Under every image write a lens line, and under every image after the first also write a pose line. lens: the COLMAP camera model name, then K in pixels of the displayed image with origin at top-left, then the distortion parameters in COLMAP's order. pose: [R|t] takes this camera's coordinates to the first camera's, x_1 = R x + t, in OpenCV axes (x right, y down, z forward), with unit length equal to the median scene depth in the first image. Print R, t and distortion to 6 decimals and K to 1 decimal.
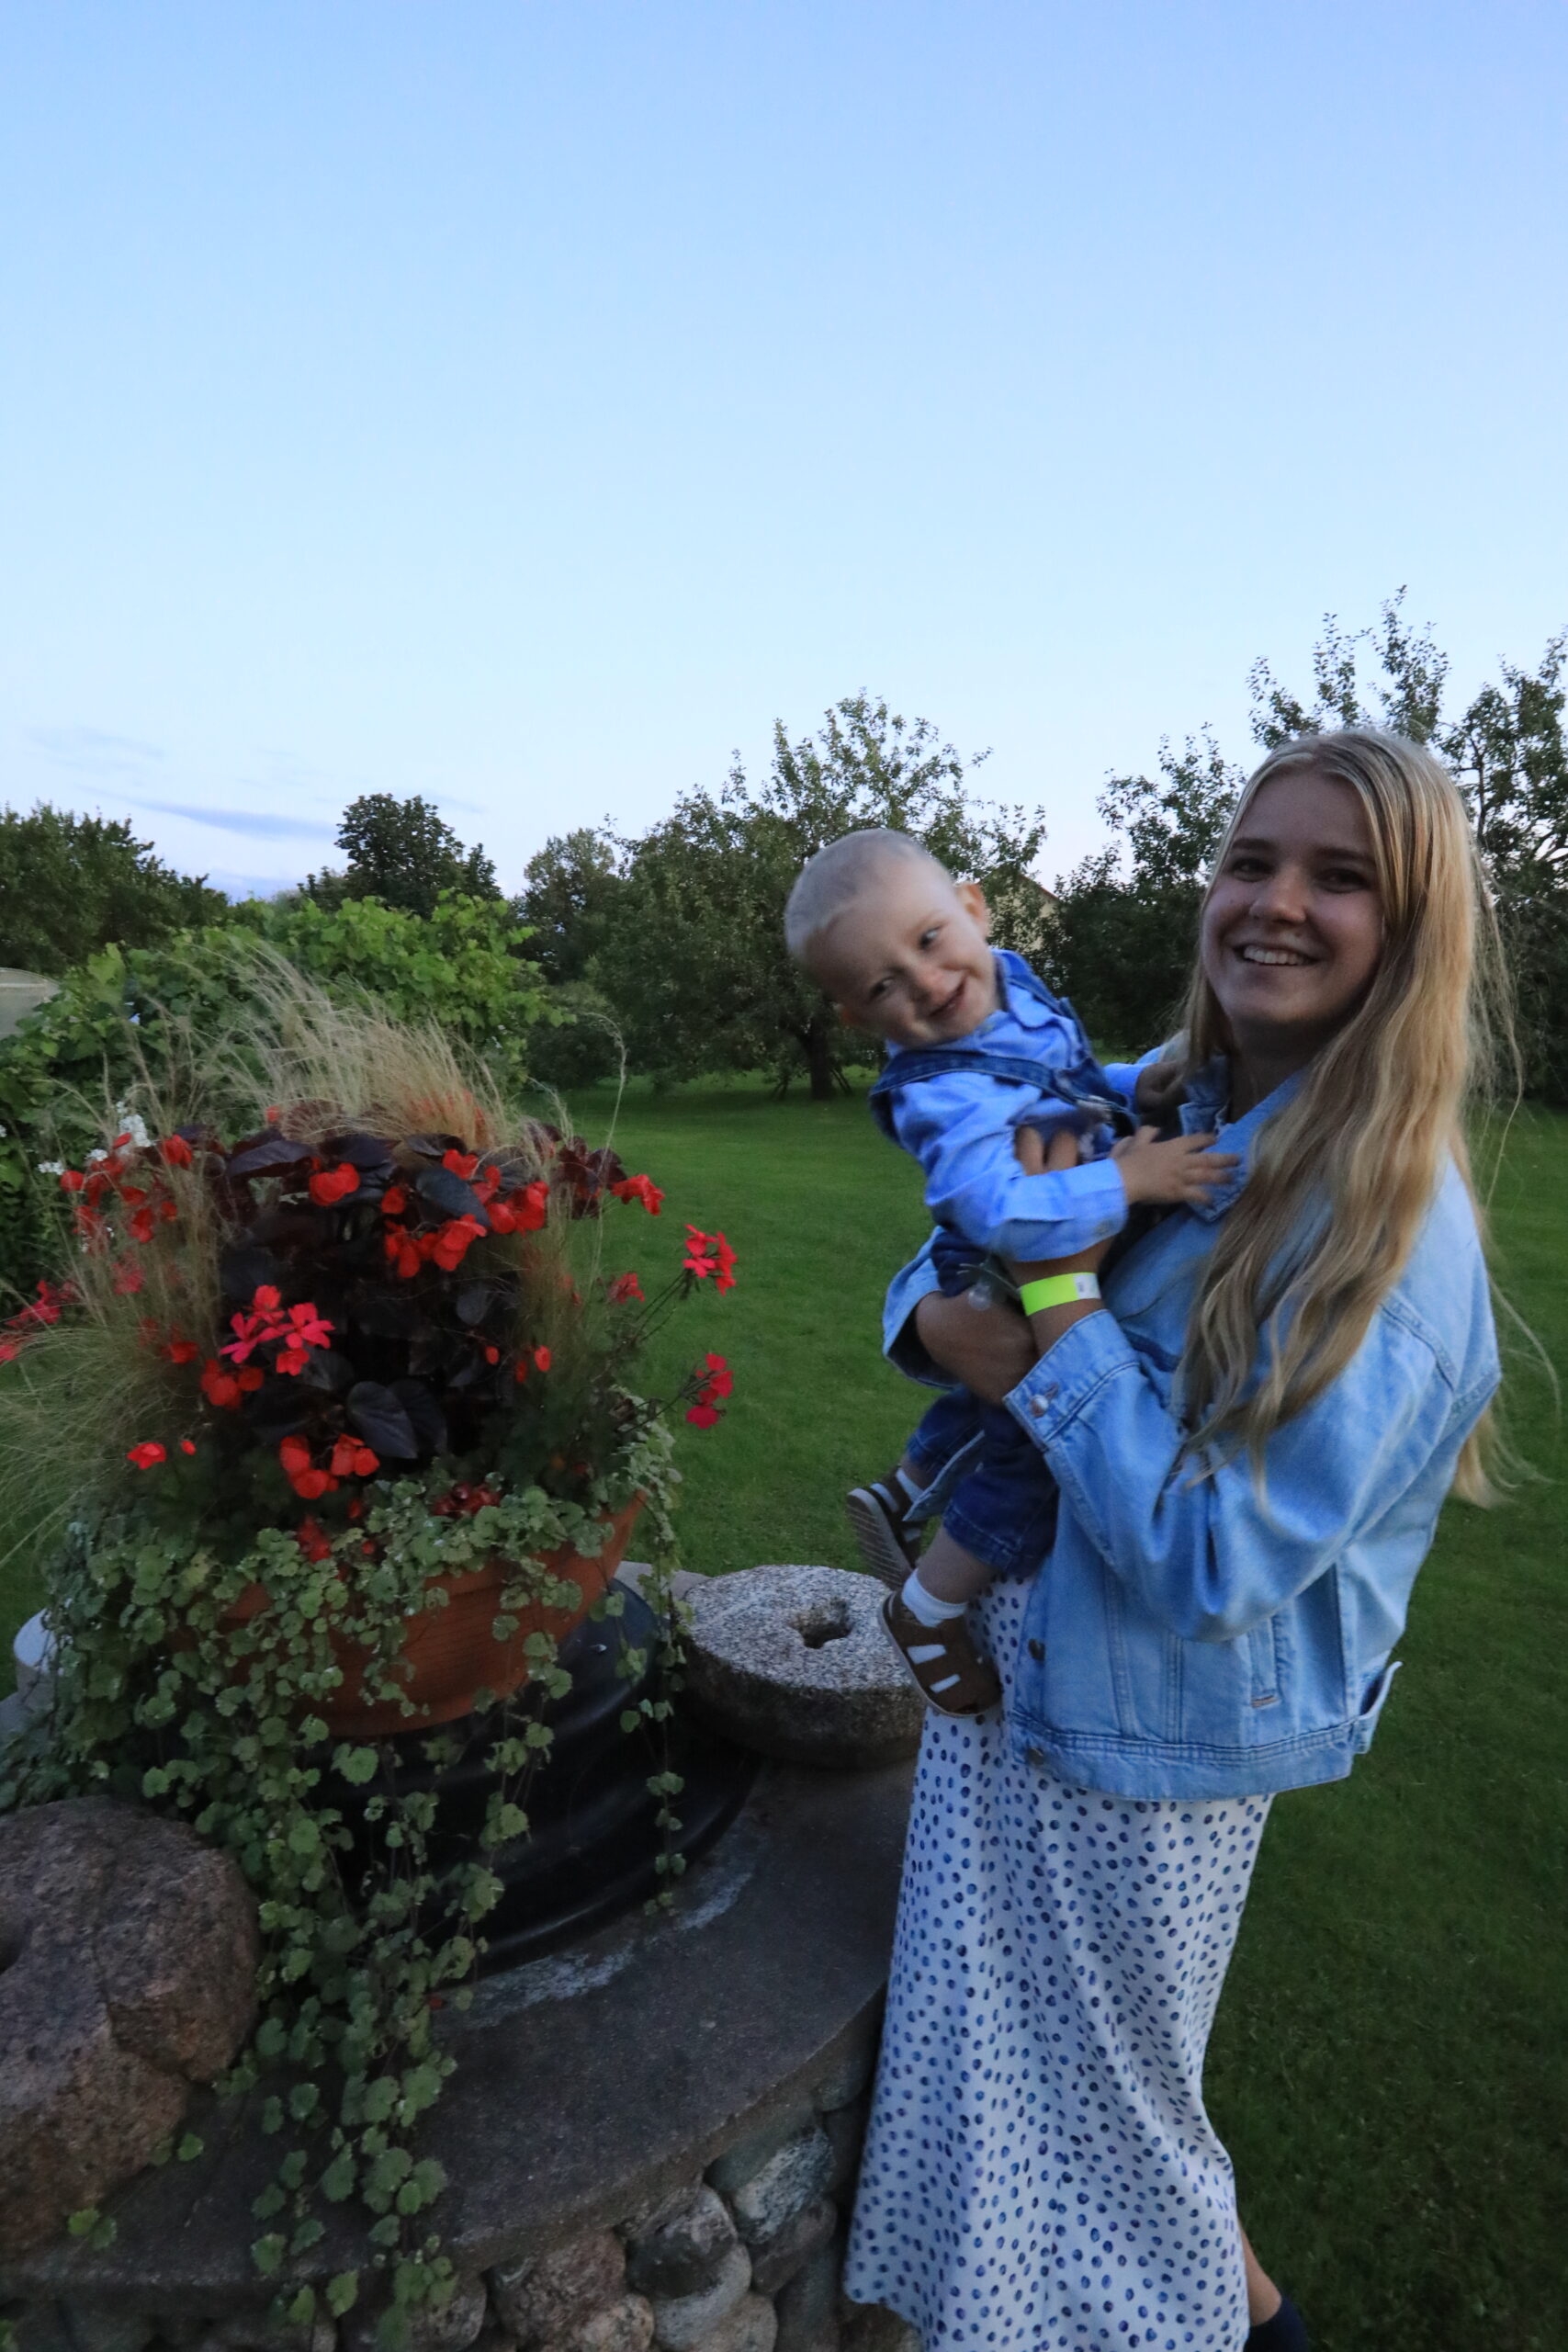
lens RADIAL K [[1311.9, 0, 784.0], [0, 1311.9, 1176.0], [0, 0, 1]] dist [-0.047572, 0.037484]
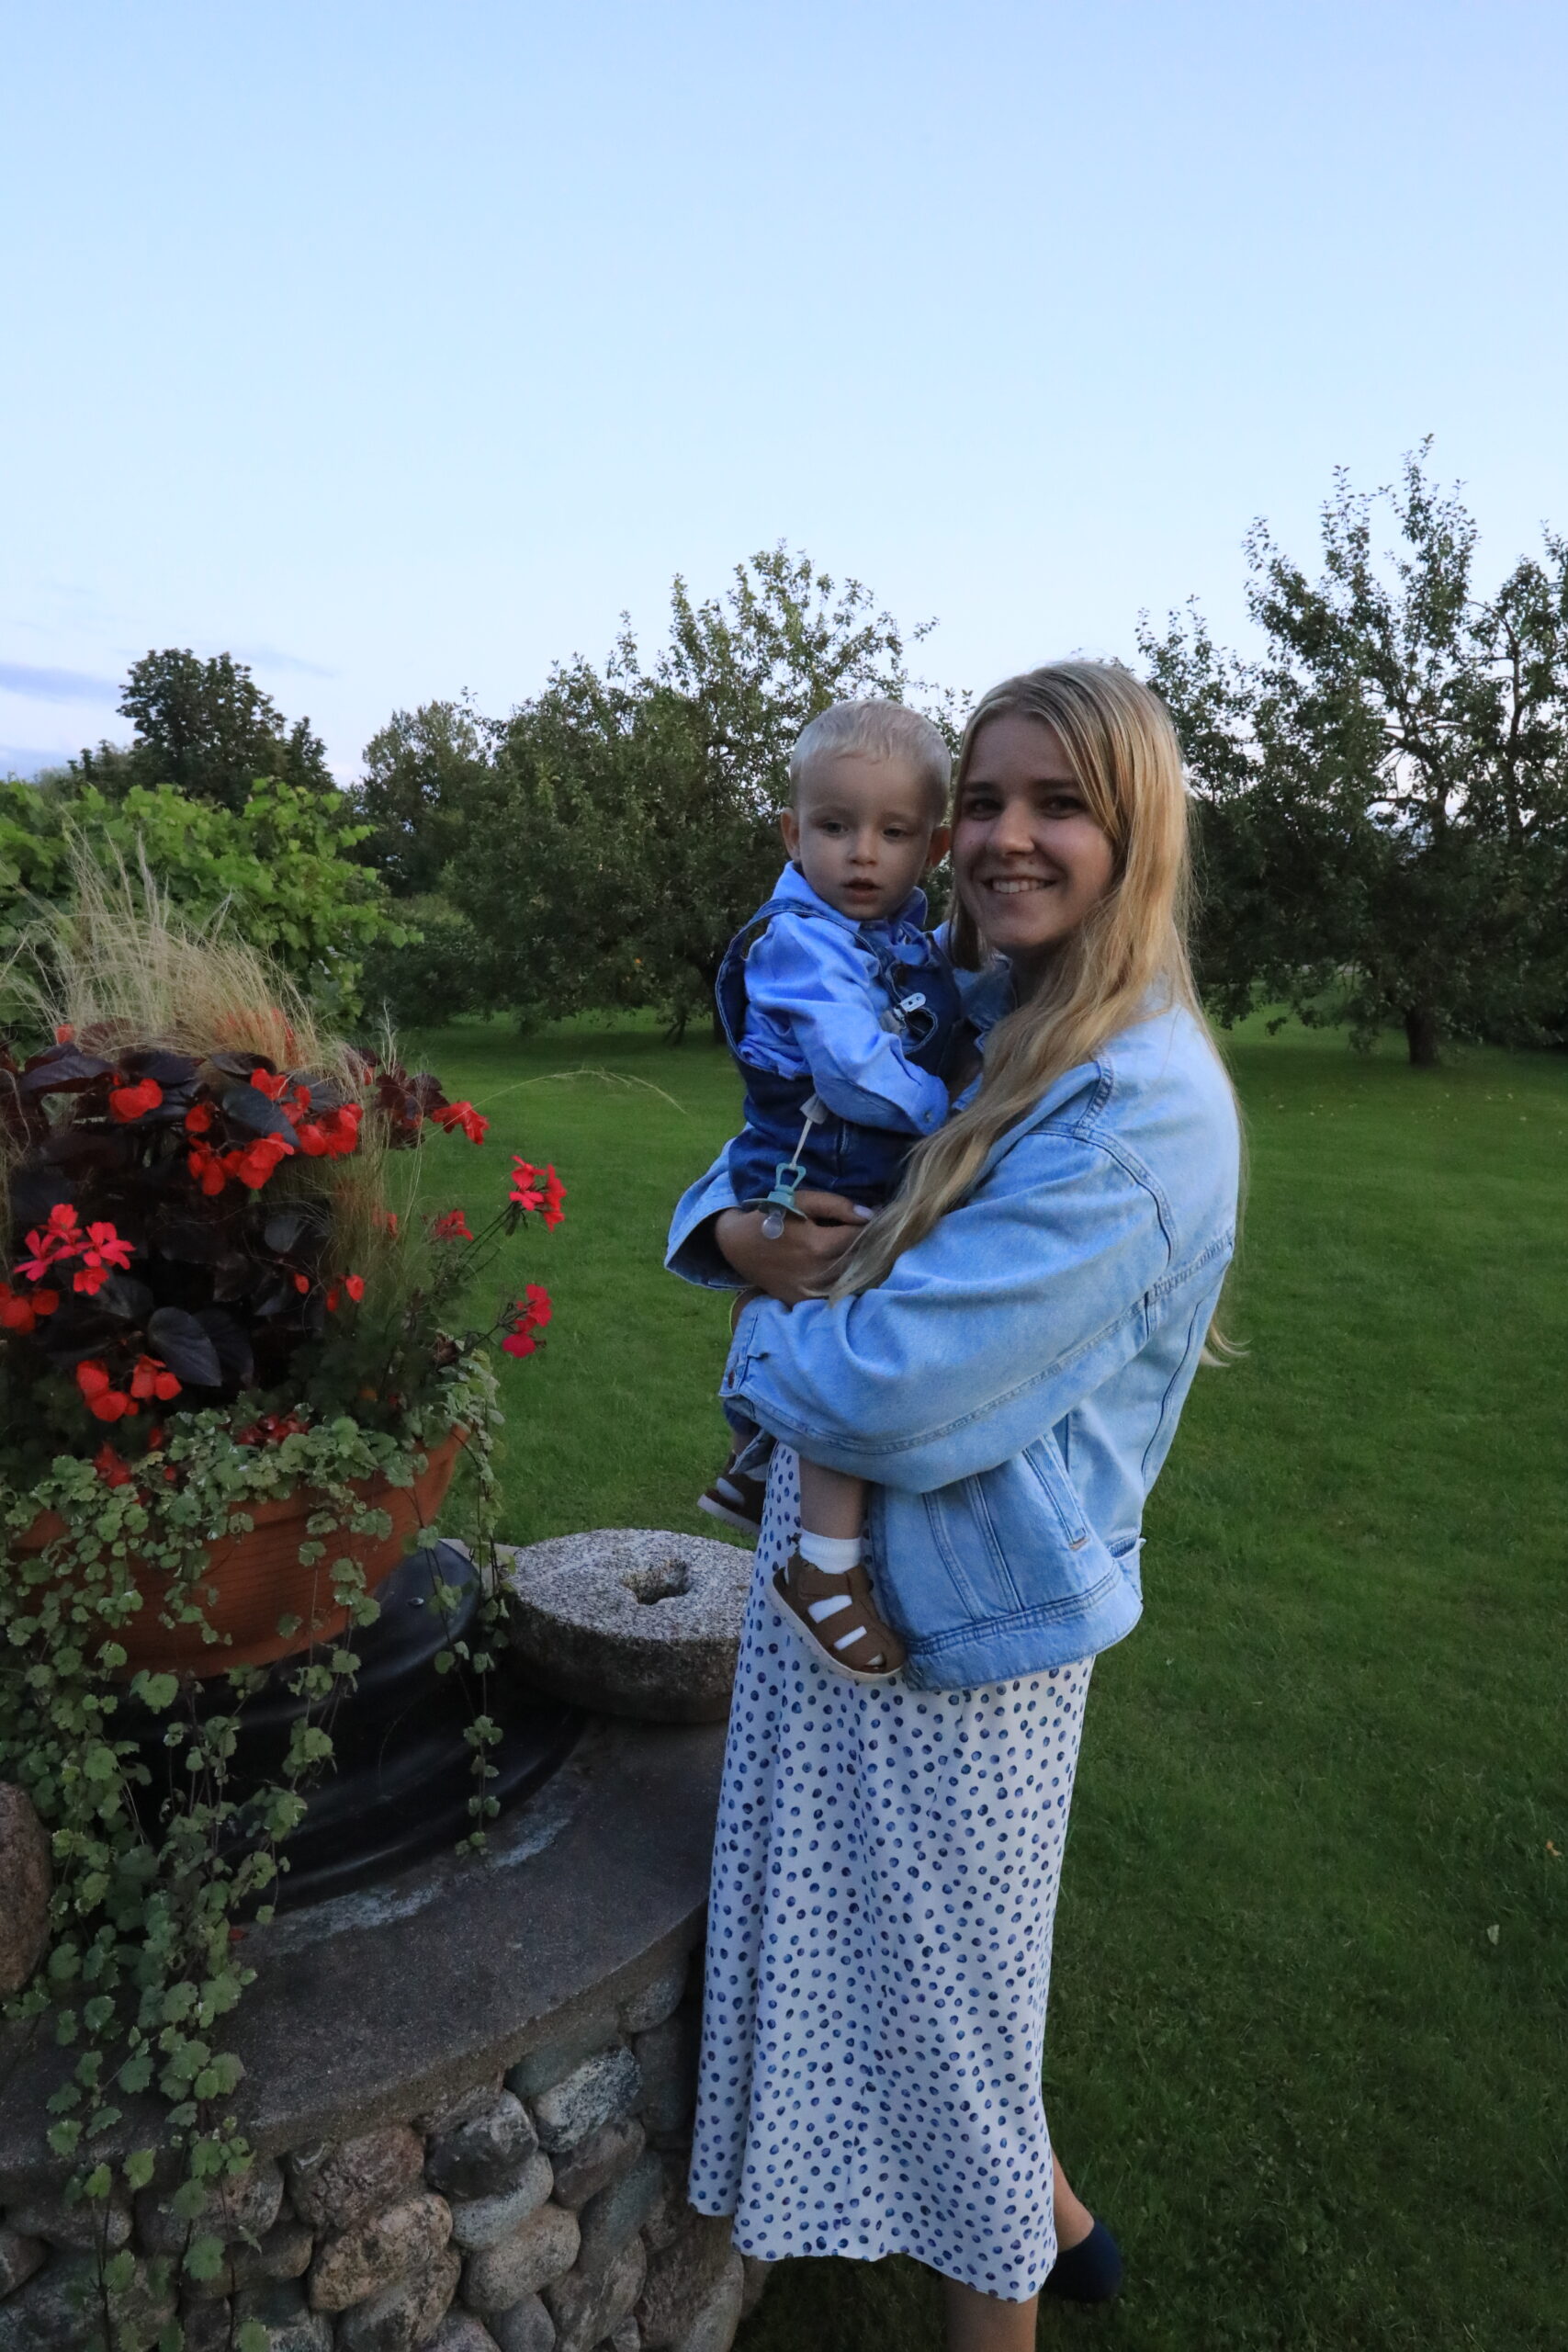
lens RADIAL K [[1612.3, 0, 784.0], [0, 1612.3, 1176.0], [0, 0, 1]] dist [-0.038855, 0.076034]
pose [[0.998058, 0.008762, 0.061671, 0.059317], [-0.010144, 0.999704, 0.022130, 0.029169], [-0.061458, -0.022712, 0.997851, -0.206592]]
